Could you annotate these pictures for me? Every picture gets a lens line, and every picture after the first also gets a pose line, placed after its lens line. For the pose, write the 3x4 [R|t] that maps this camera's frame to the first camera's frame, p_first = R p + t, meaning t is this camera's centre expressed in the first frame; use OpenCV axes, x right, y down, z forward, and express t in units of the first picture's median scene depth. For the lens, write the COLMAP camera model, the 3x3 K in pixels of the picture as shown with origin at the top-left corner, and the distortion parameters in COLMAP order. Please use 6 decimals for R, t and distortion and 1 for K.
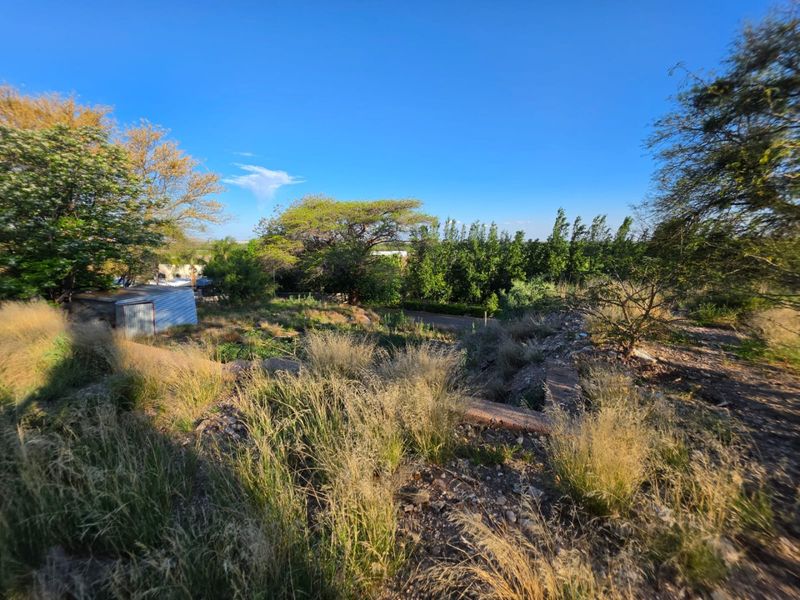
lens RADIAL K [[323.4, 0, 399.3], [0, 323.4, 297.6], [0, 0, 1]] dist [-0.004985, 0.001712]
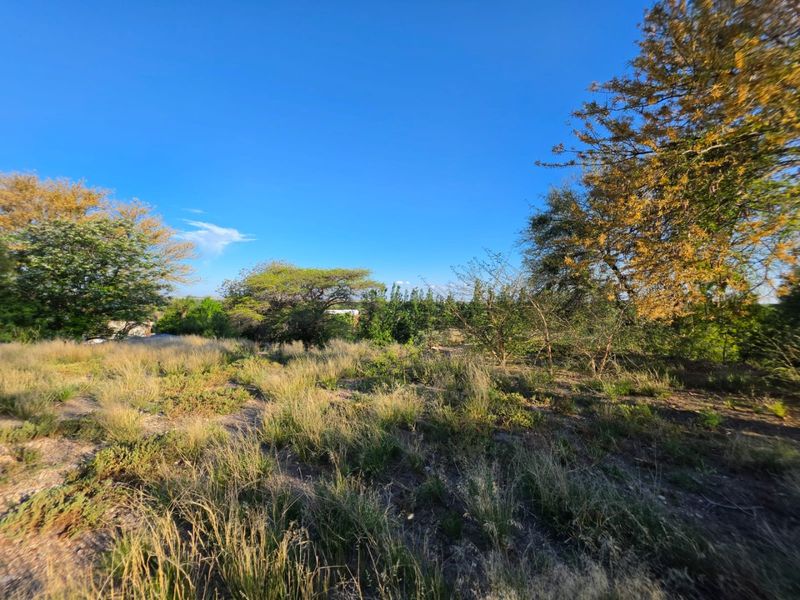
lens RADIAL K [[323.4, 0, 400.7], [0, 323.4, 298.6], [0, 0, 1]] dist [-0.004985, 0.001712]
pose [[0.988342, 0.015141, 0.151496, -0.004453], [0.011815, 0.984415, -0.175464, 0.022525], [-0.151791, 0.175209, 0.972760, -0.192083]]
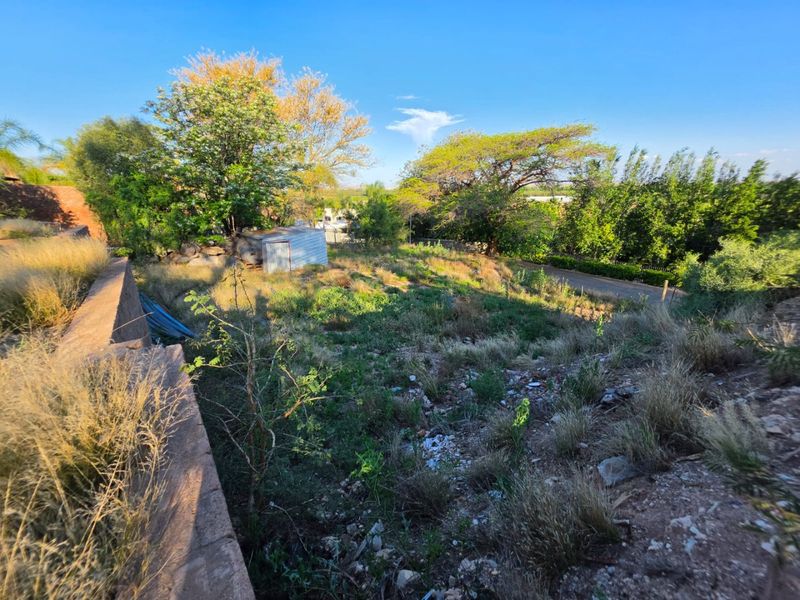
lens RADIAL K [[323.4, 0, 395.9], [0, 323.4, 298.4], [0, 0, 1]] dist [-0.004985, 0.001712]
pose [[0.895555, 0.129449, -0.425704, 0.025466], [-0.058864, 0.982803, 0.175021, -0.003886], [0.441040, -0.131682, 0.887774, 0.065142]]
